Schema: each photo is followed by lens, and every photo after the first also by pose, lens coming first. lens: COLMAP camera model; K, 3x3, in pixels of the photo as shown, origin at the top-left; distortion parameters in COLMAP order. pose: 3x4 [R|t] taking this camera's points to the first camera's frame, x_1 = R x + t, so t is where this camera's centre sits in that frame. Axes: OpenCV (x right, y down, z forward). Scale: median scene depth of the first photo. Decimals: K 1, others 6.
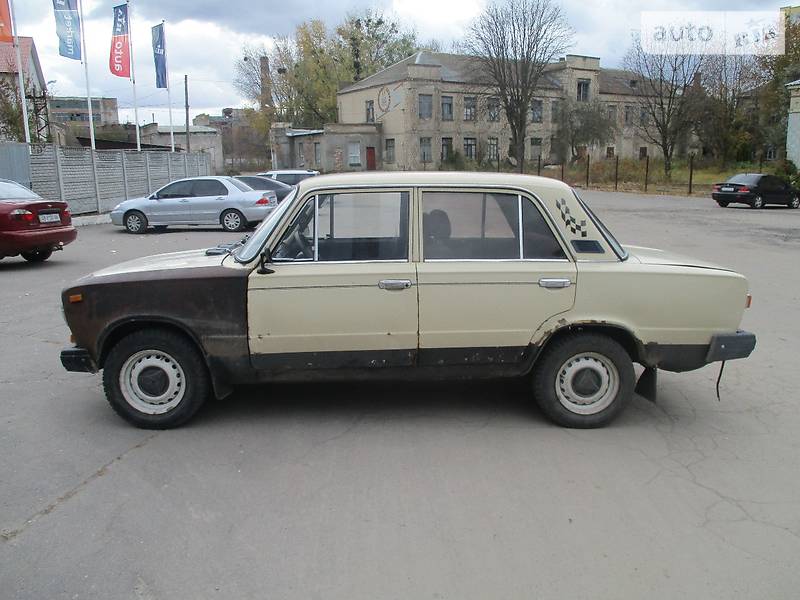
lens RADIAL K [[658.1, 0, 400.2], [0, 658.1, 300.4], [0, 0, 1]] dist [-0.030558, 0.000863]
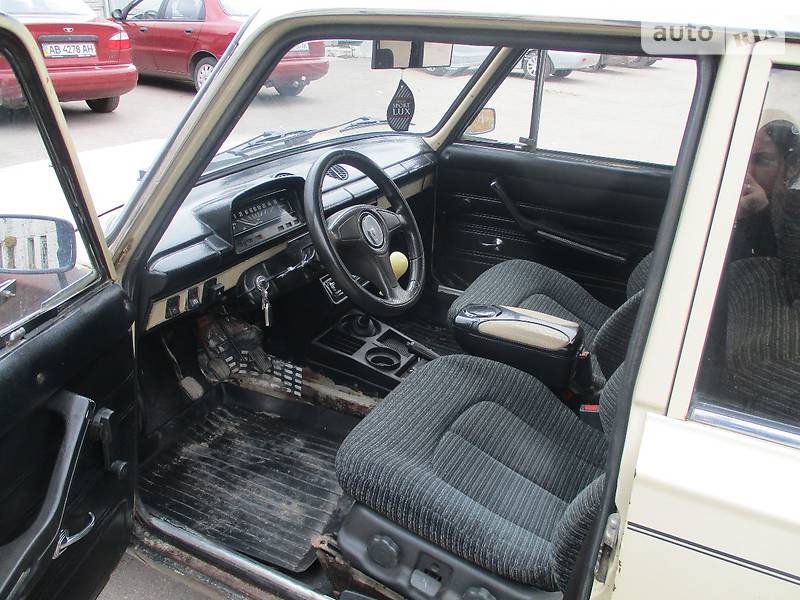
lens RADIAL K [[658.1, 0, 400.0], [0, 658.1, 299.2], [0, 0, 1]] dist [-0.030558, 0.000863]
pose [[0.885790, 0.233337, -0.401162, 0.009758], [-0.138342, 0.957872, 0.251680, -0.043262], [0.442988, -0.167438, 0.880753, 0.245995]]
